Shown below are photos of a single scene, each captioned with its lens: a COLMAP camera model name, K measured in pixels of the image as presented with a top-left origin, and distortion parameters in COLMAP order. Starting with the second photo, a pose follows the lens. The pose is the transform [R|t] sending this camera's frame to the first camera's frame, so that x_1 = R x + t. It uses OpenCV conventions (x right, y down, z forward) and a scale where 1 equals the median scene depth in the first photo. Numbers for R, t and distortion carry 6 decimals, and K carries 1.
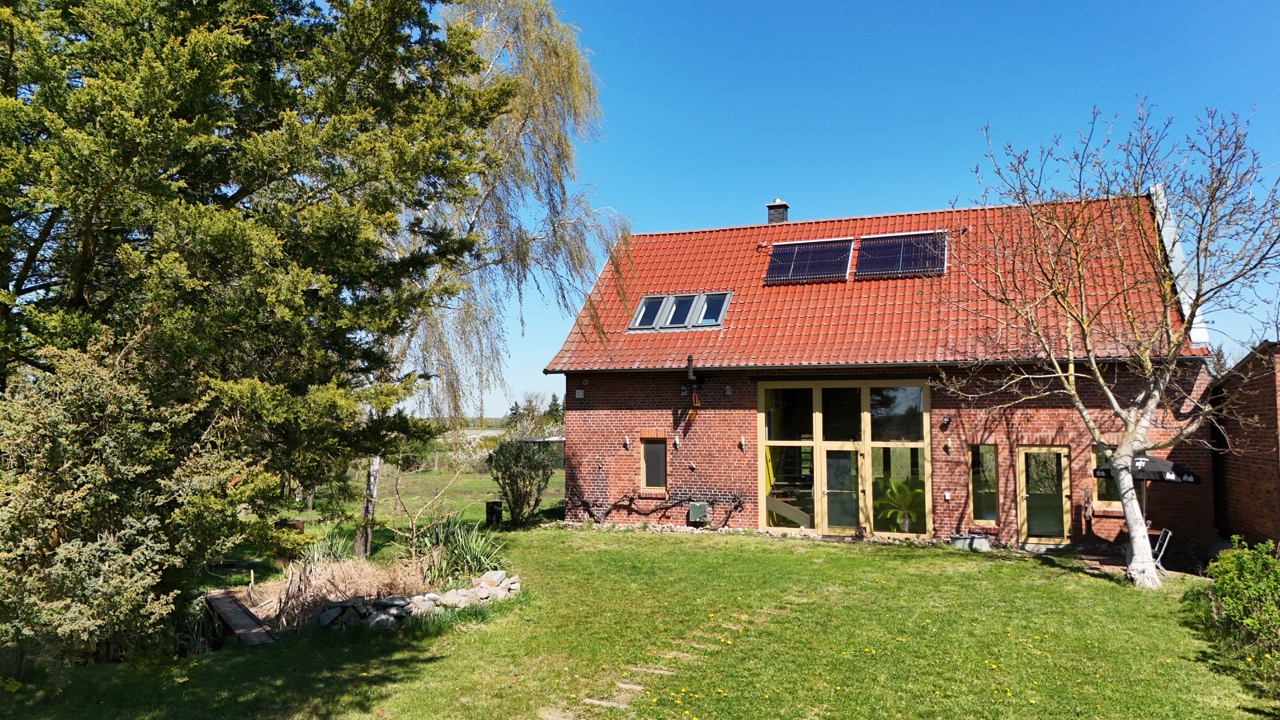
lens RADIAL K [[920.3, 0, 636.5], [0, 920.3, 358.9], [0, 0, 1]] dist [0.068069, -0.063171]
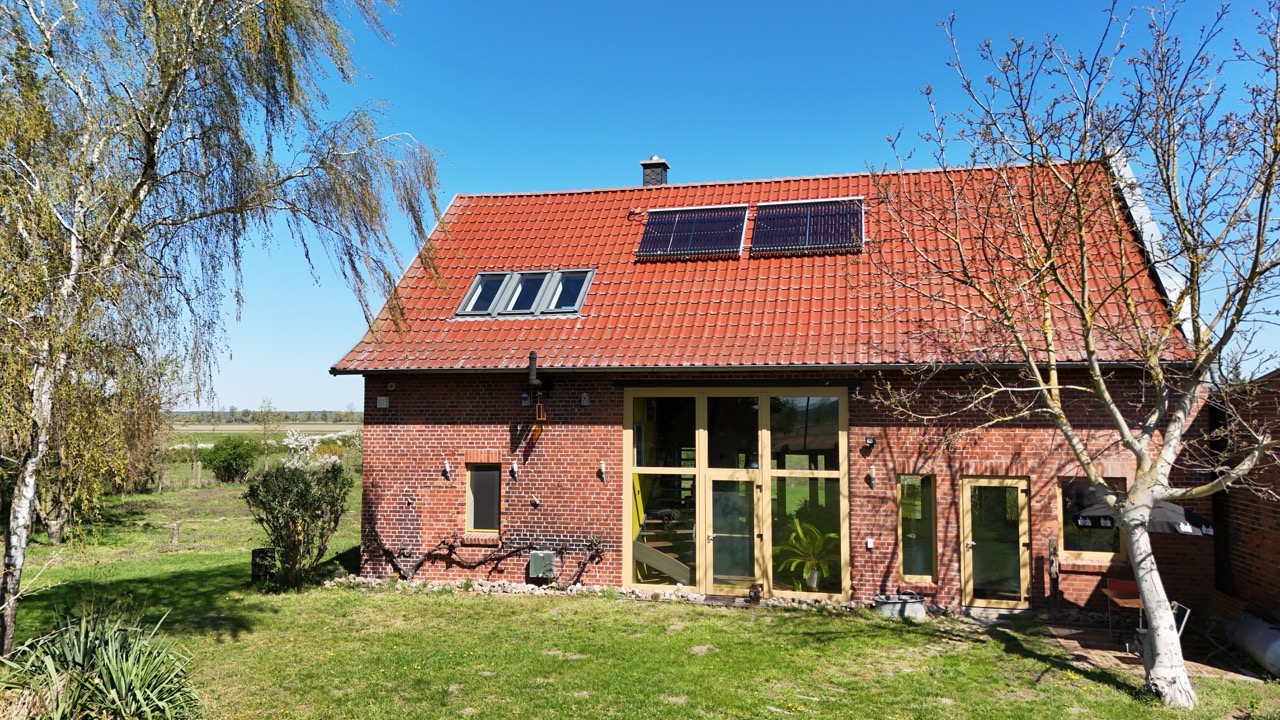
lens RADIAL K [[920.3, 0, 643.4], [0, 920.3, 368.9], [0, 0, 1]] dist [0.068069, -0.063171]
pose [[0.991226, 0.008415, 0.131912, 0.050235], [-0.010686, 0.999806, 0.016516, -0.003213], [-0.131748, -0.017781, 0.991124, 0.265909]]
